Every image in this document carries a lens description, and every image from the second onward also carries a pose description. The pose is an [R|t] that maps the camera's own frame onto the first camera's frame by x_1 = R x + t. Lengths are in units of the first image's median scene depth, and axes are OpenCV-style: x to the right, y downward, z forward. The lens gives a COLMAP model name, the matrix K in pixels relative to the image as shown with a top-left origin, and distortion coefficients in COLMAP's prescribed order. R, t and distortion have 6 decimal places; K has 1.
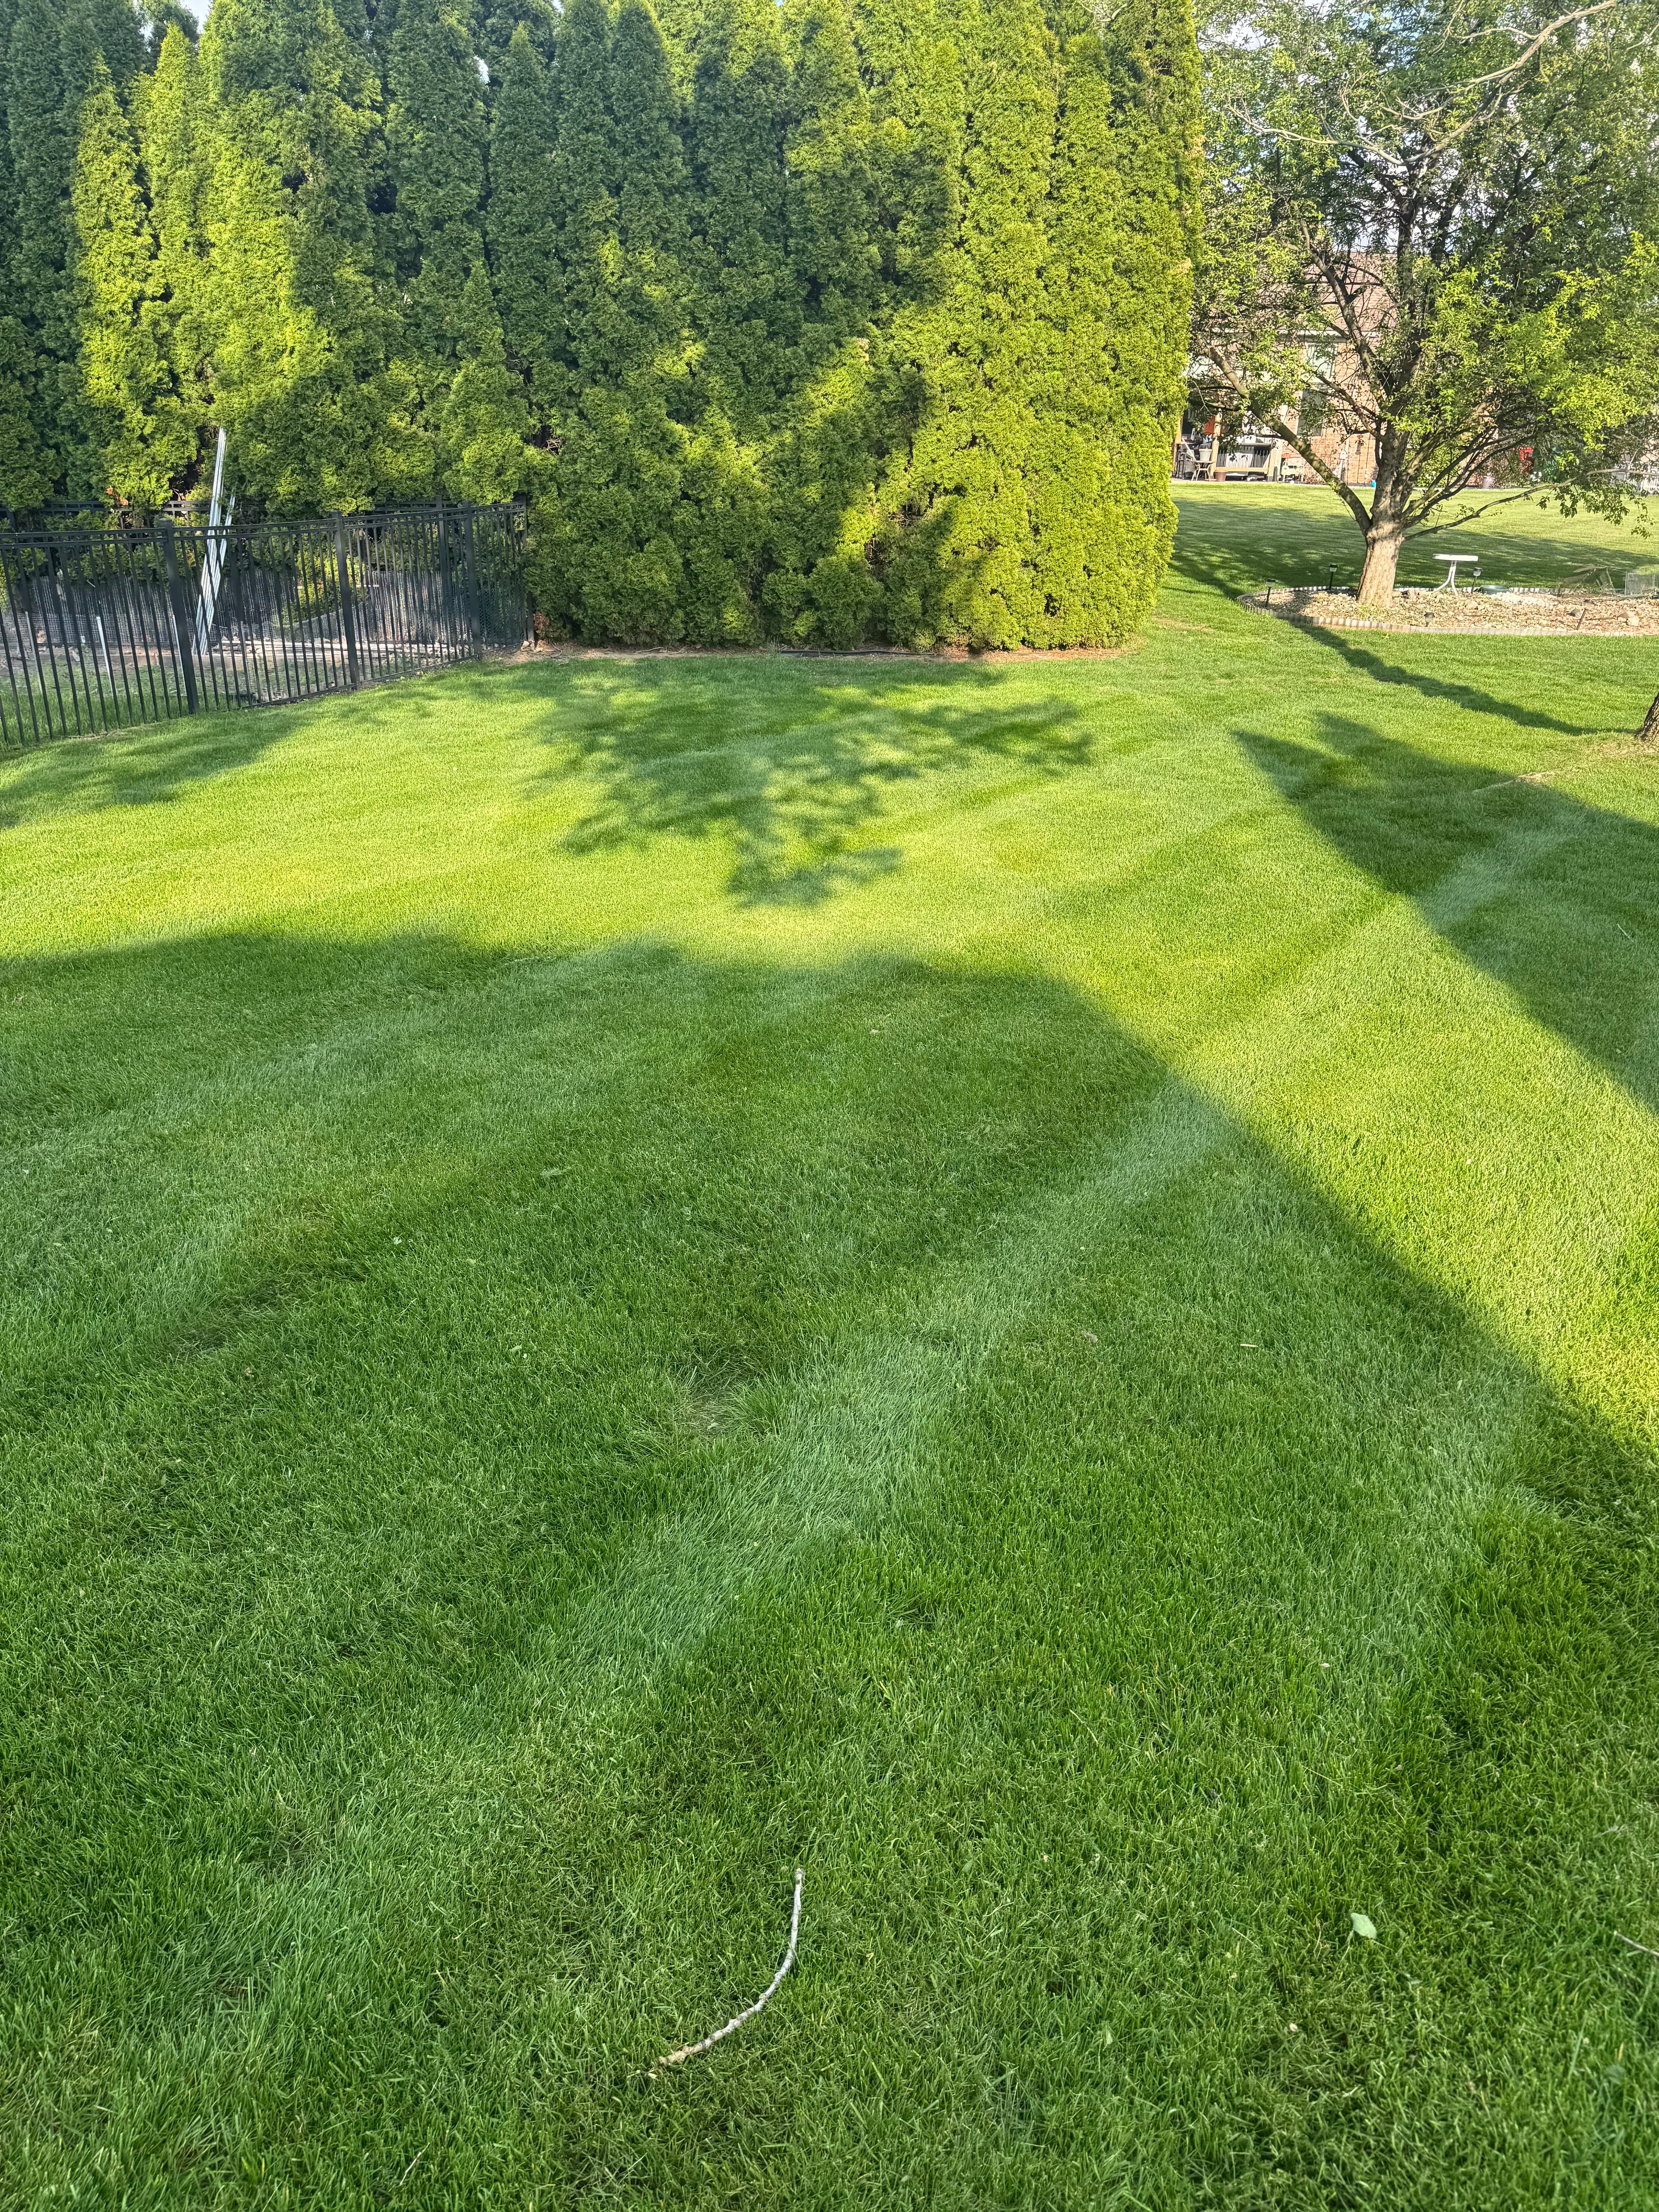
lens RADIAL K [[1633.3, 0, 812.7], [0, 1633.3, 1106.6], [0, 0, 1]] dist [0.054023, -0.066420]
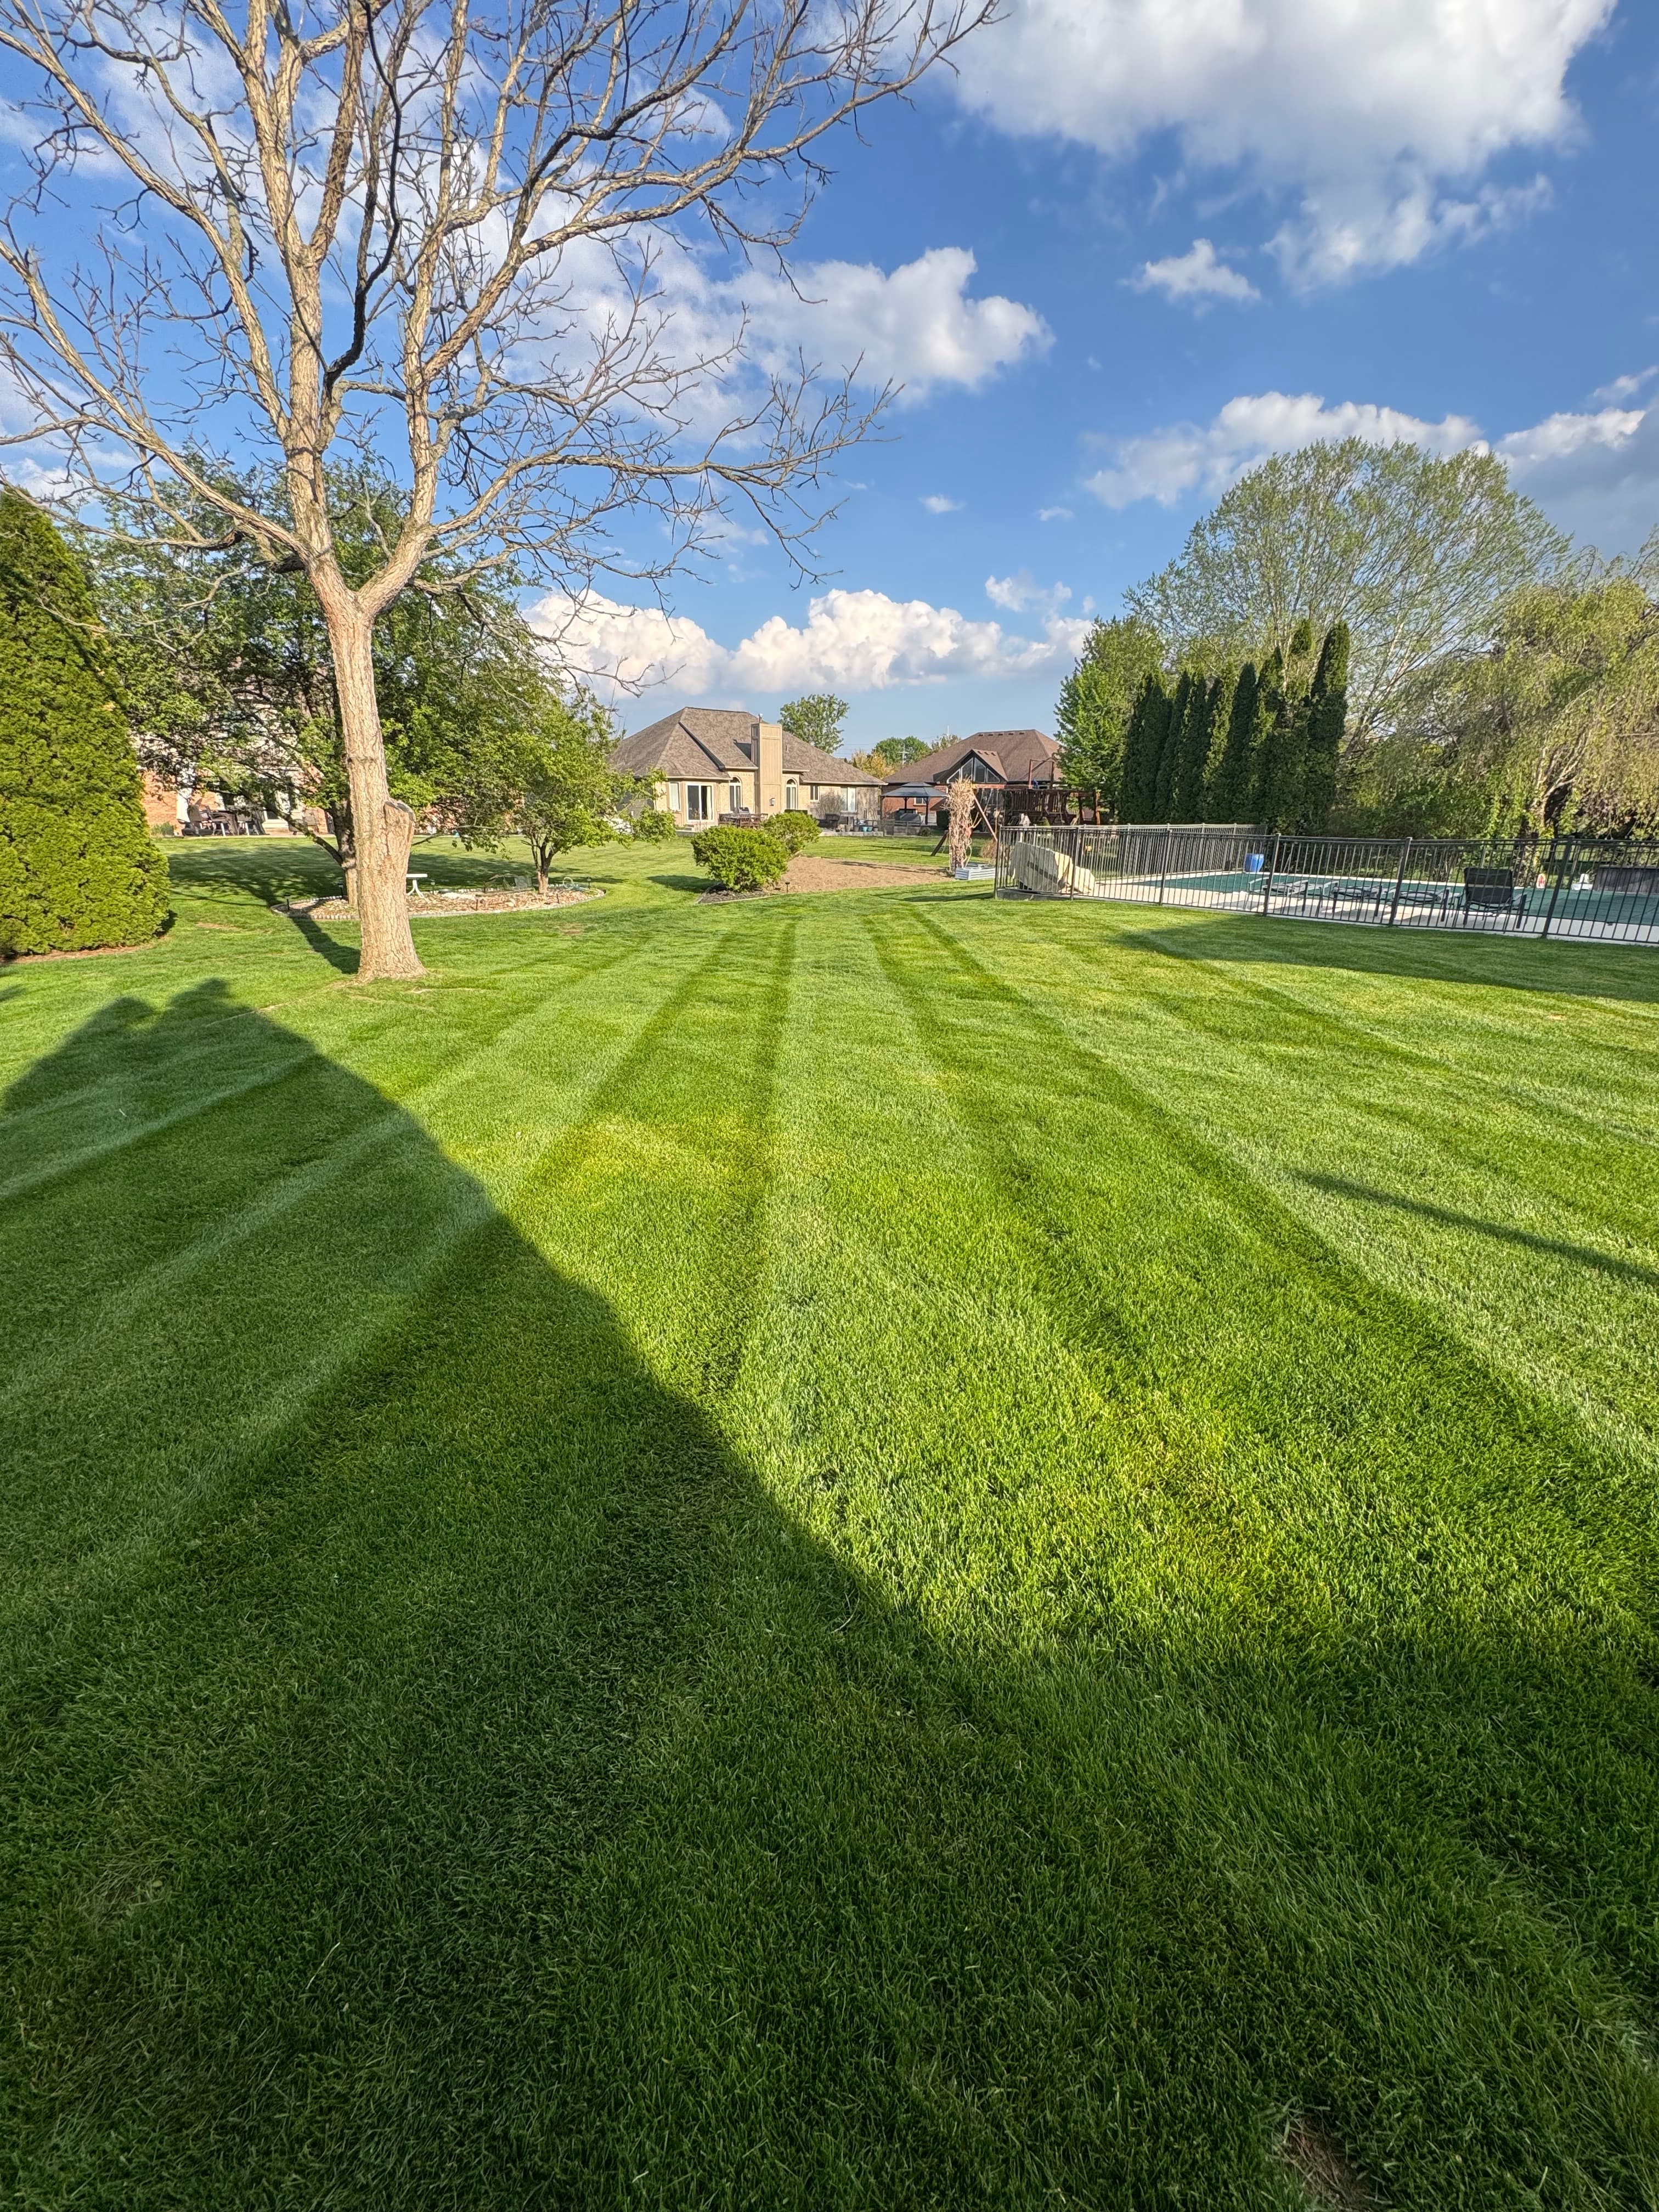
lens RADIAL K [[927.6, 0, 829.5], [0, 927.6, 1106.0], [0, 0, 1]] dist [-0.001337, 0.005720]
pose [[0.819030, -0.191546, 0.540832, 0.186642], [0.231785, 0.972745, -0.006496, 0.018502], [-0.524848, 0.130677, 0.841106, -0.040771]]
